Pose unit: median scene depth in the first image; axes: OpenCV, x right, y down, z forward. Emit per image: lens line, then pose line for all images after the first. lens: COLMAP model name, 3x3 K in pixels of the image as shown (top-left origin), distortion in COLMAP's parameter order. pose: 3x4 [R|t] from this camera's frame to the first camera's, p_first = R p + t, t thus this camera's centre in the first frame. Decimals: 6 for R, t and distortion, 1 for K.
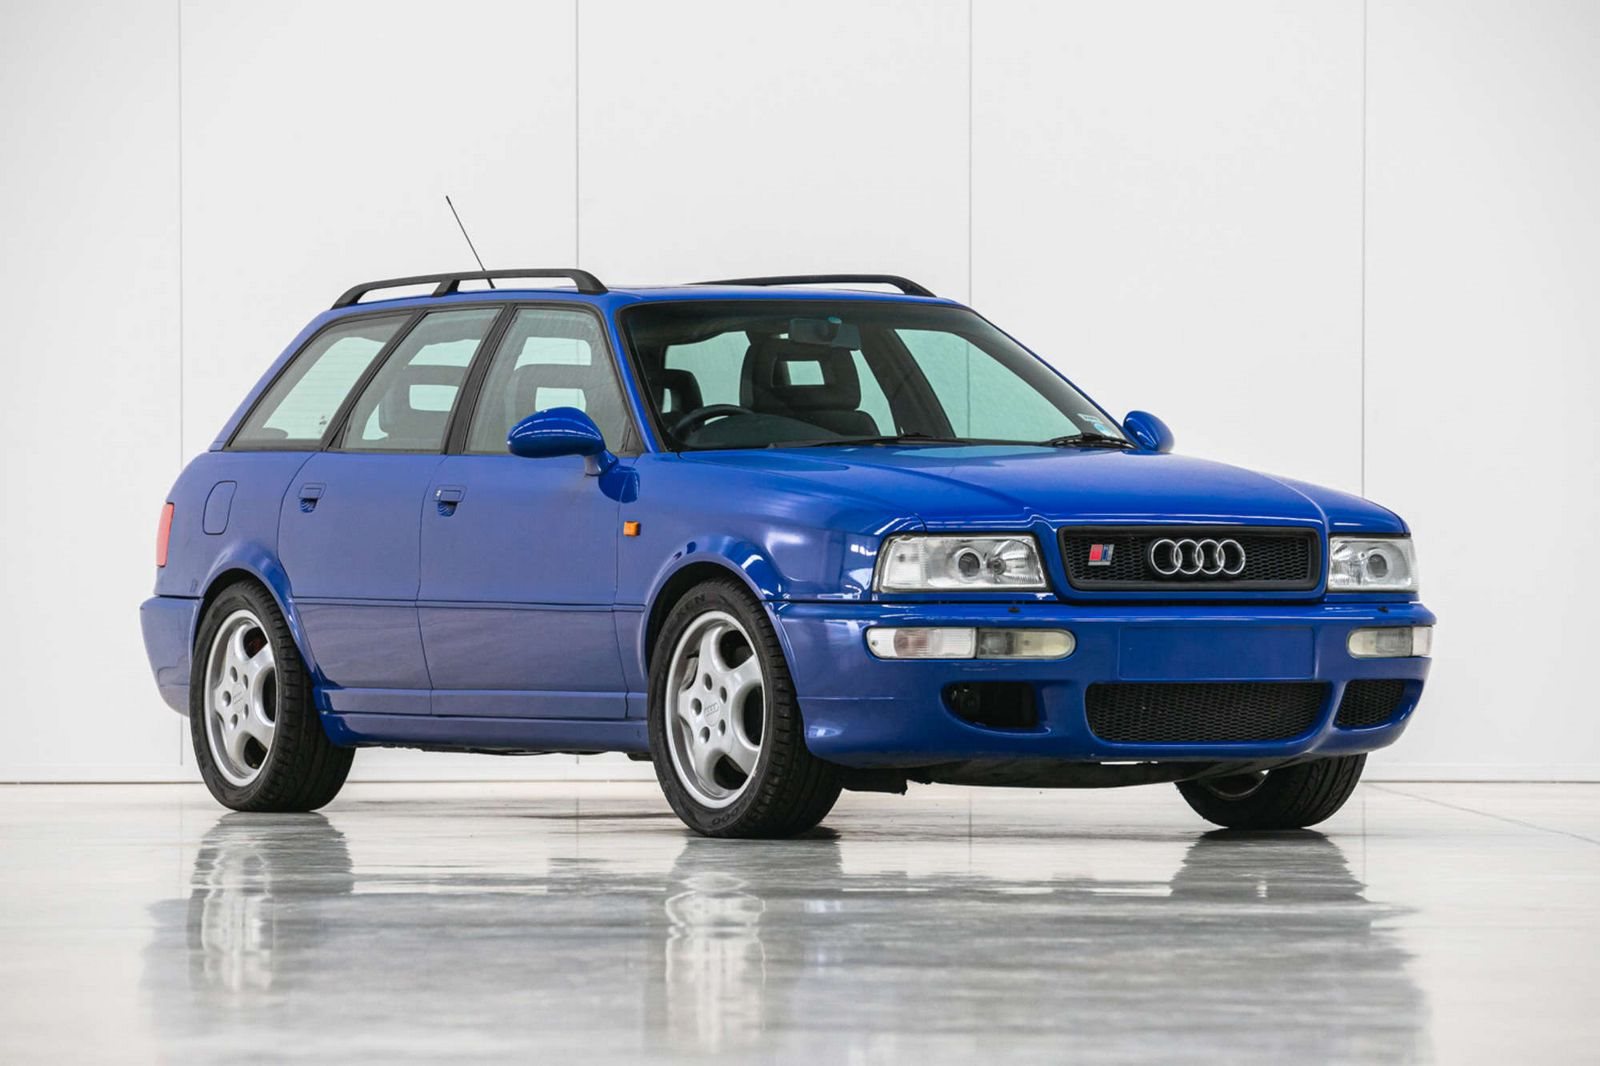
lens RADIAL K [[7797.4, 0, 811.6], [0, 7797.4, 526.3], [0, 0, 1]] dist [-1.991085, 0.000000]
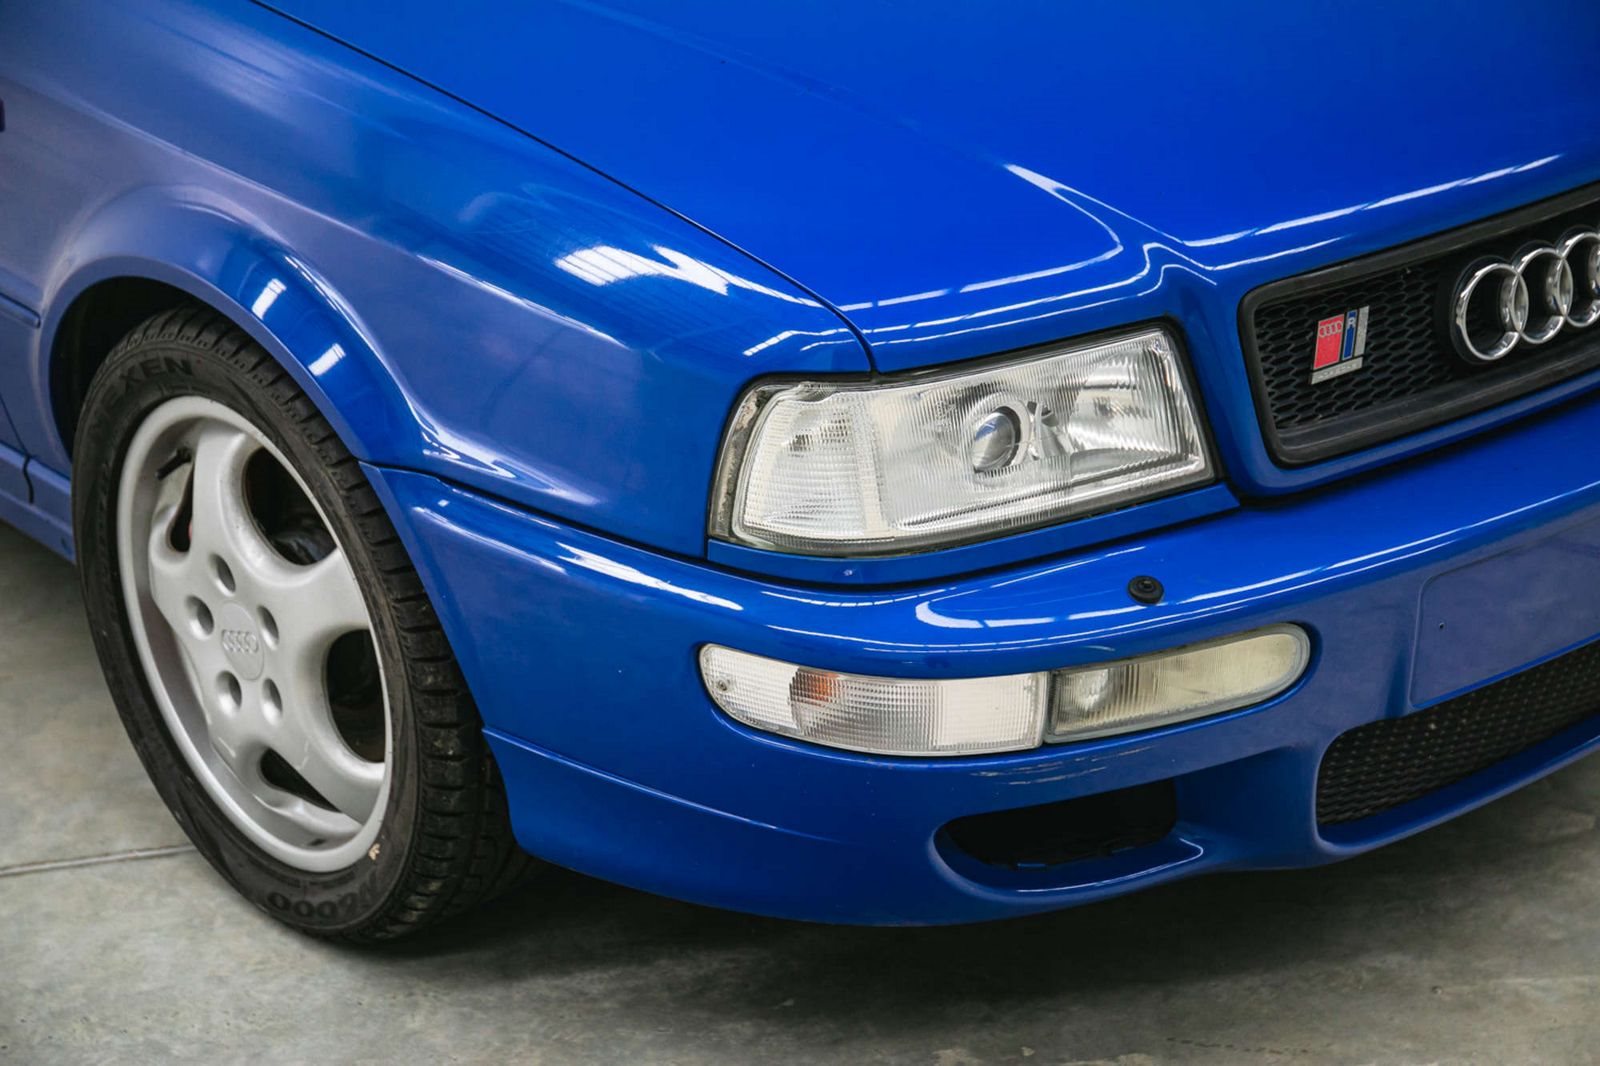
lens RADIAL K [[2953.8, 0, 812.8], [0, 2953.8, 530.3], [0, 0, 1]] dist [0.178879, 0.000000]
pose [[0.981668, -0.095854, 0.164739, -0.008751], [0.022692, 0.916966, 0.398320, -0.042023], [-0.189241, -0.387280, 0.902331, 0.871712]]
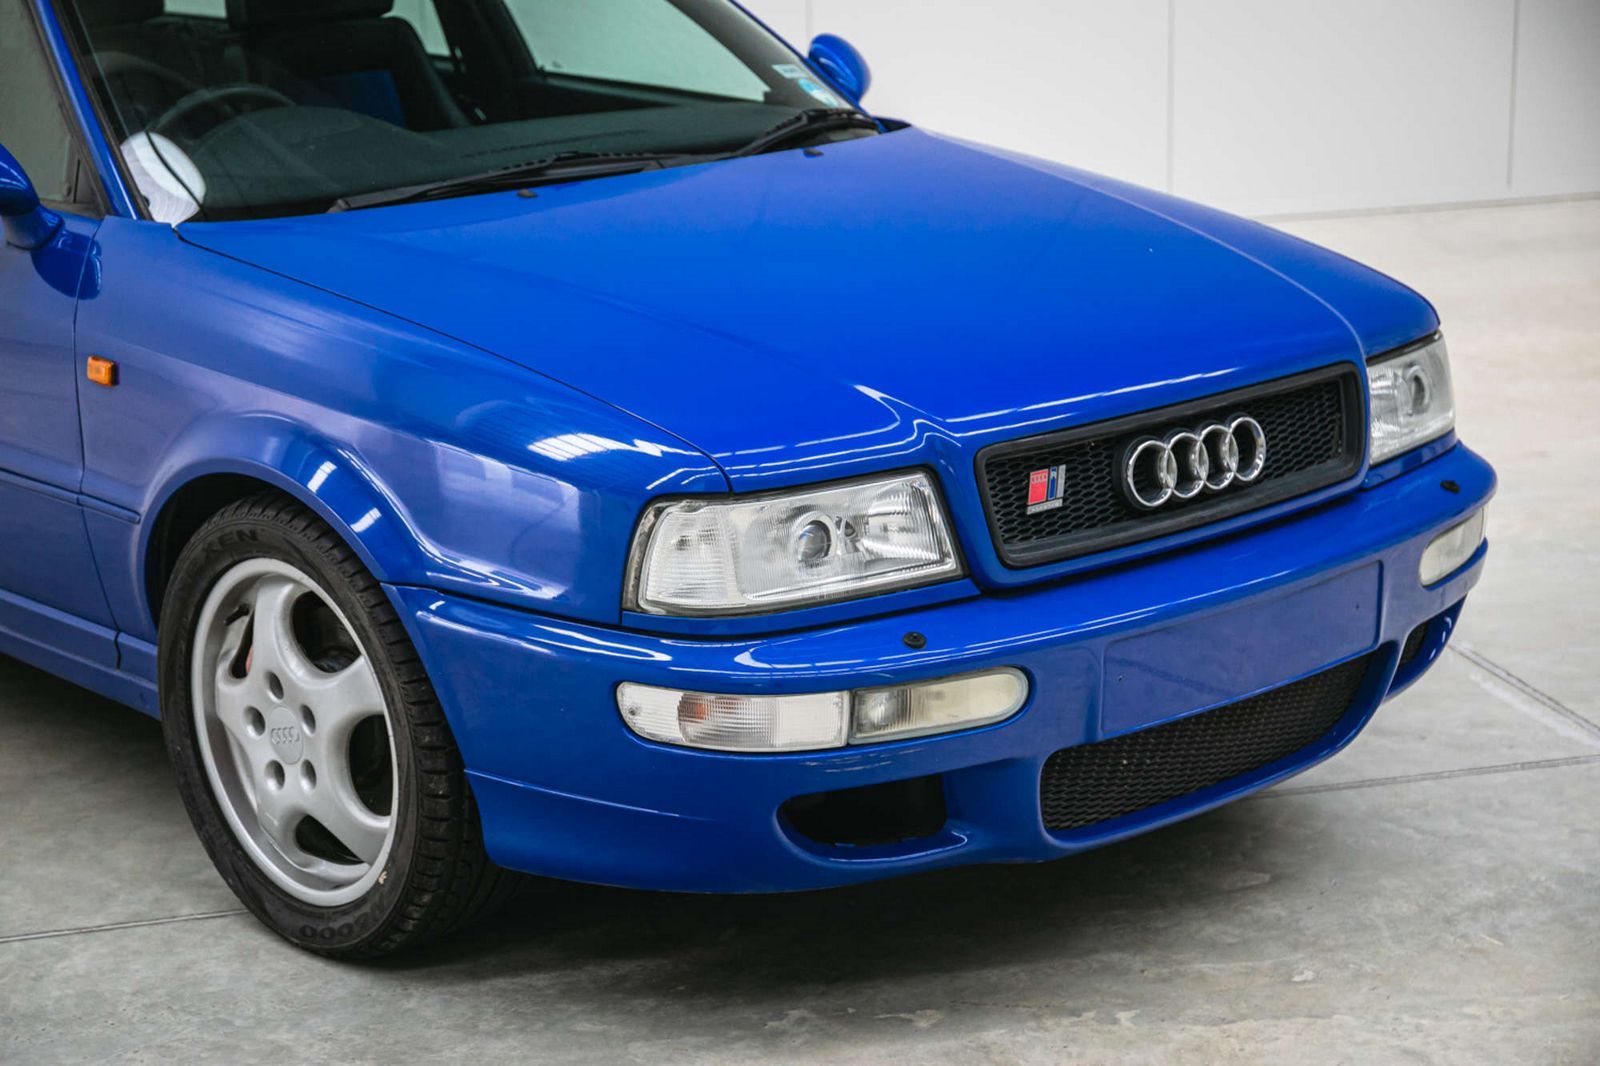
lens RADIAL K [[2953.8, 0, 813.5], [0, 2953.8, 529.2], [0, 0, 1]] dist [0.178879, 0.000000]
pose [[0.975280, -0.078120, 0.206702, -0.019036], [0.022512, 0.965682, 0.258748, -0.045017], [-0.219822, -0.247699, 0.943569, 0.807147]]
